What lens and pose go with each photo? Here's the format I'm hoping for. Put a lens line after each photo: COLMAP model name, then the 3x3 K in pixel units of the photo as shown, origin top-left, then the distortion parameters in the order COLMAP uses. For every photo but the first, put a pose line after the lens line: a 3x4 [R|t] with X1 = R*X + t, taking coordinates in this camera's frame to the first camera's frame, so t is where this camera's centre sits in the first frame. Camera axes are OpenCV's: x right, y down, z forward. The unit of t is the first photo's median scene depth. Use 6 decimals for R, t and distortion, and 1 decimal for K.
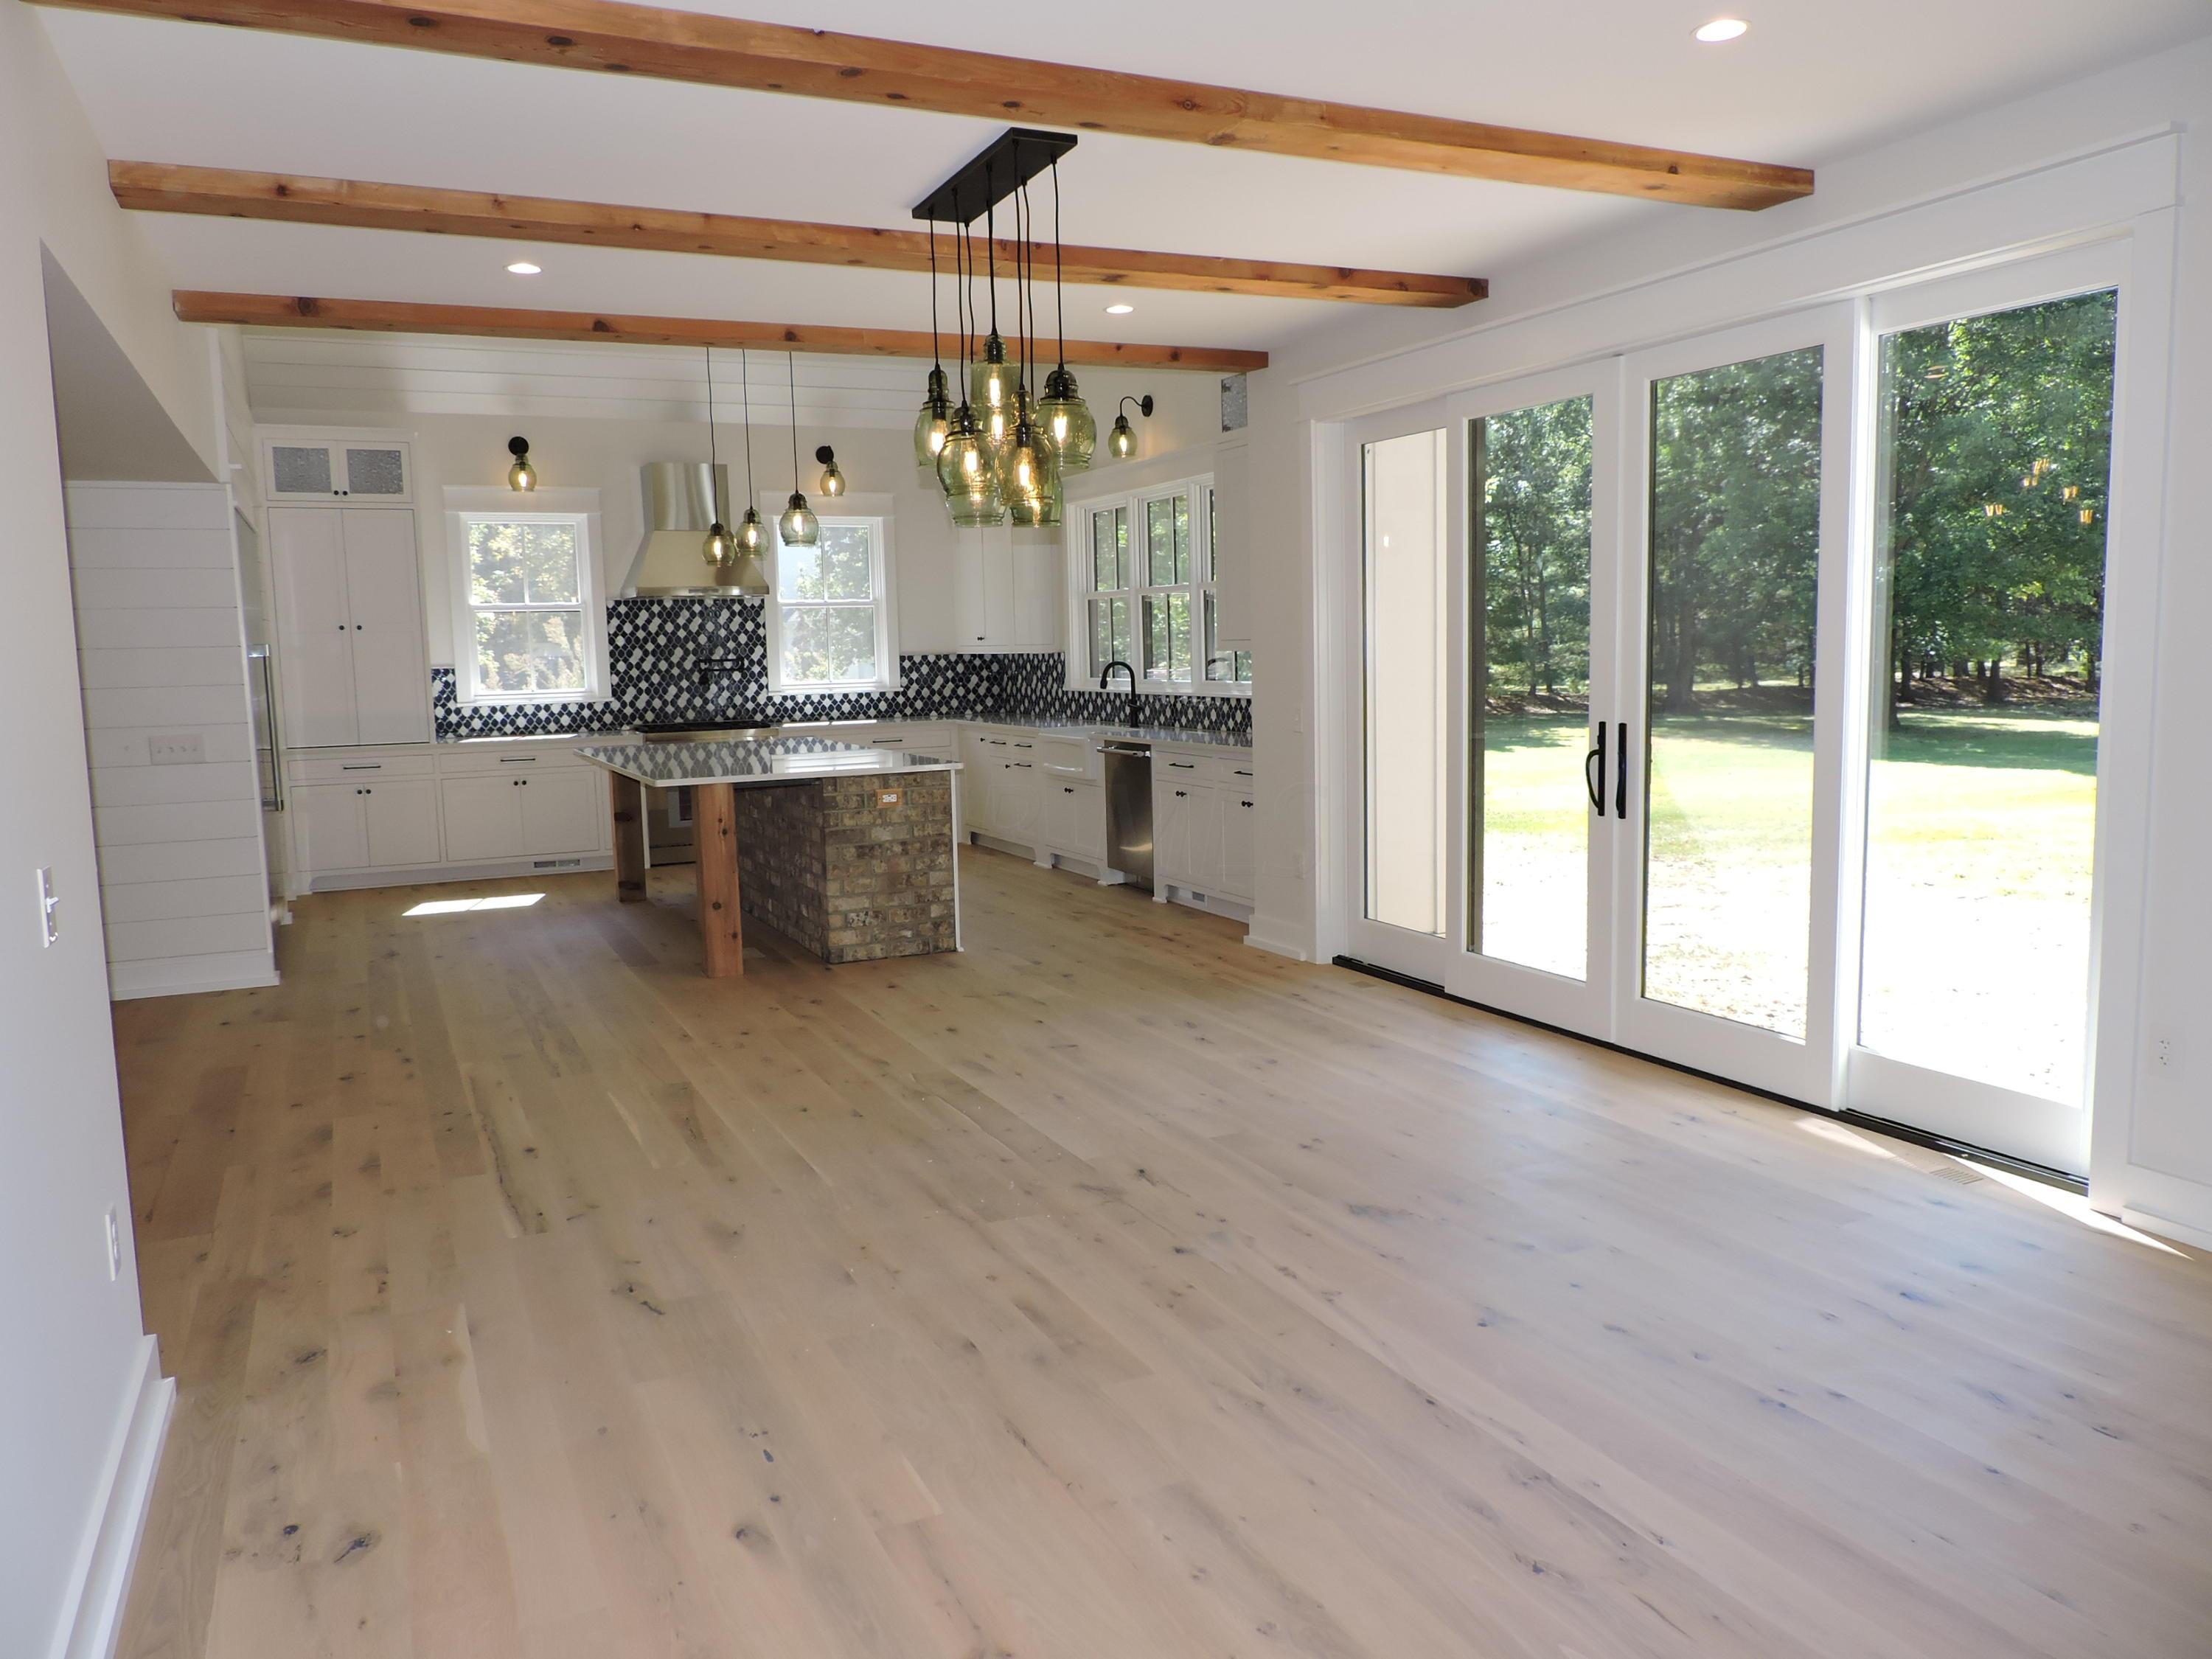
lens RADIAL K [[1596.9, 0, 1096.6], [0, 1596.9, 836.4], [0, 0, 1]] dist [-0.010185, -0.008507]
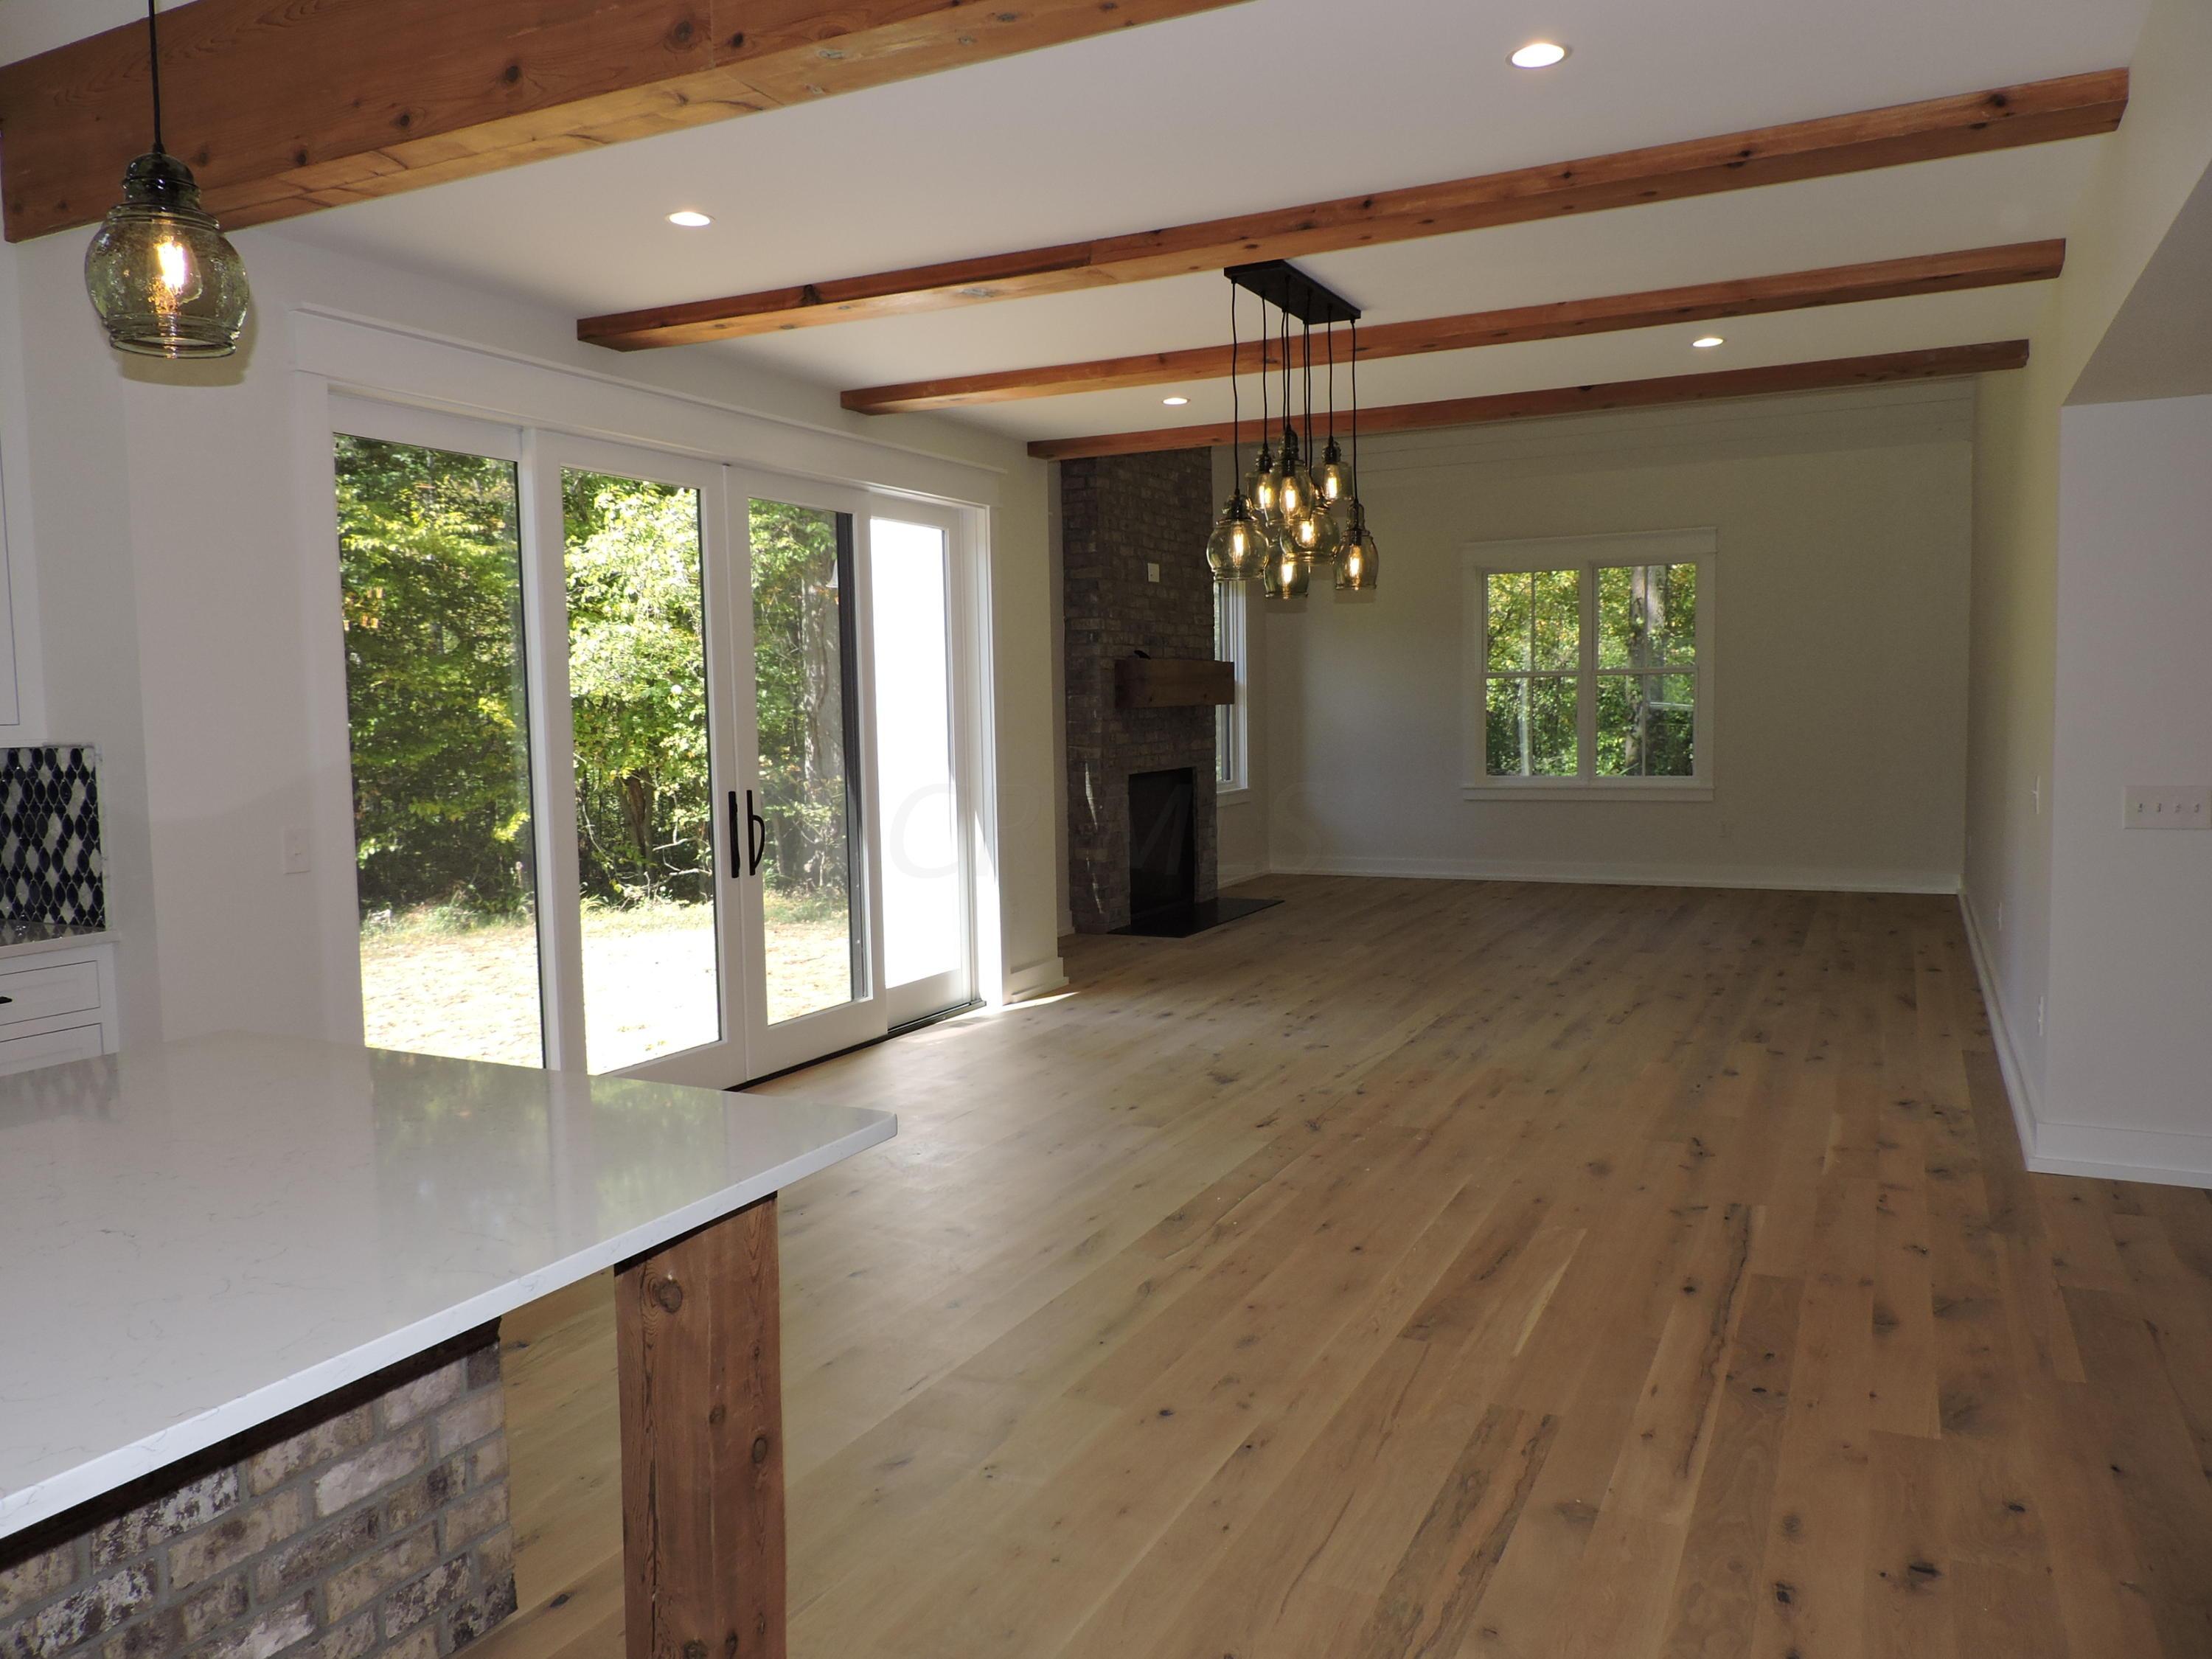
lens RADIAL K [[1596.9, 0, 1096.6], [0, 1596.9, 836.4], [0, 0, 1]] dist [-0.010185, -0.008507]
pose [[-0.619627, -0.030922, 0.784287, -0.815787], [0.127734, 0.981930, 0.139631, -0.190195], [-0.774433, 0.186699, -0.604481, 1.715172]]
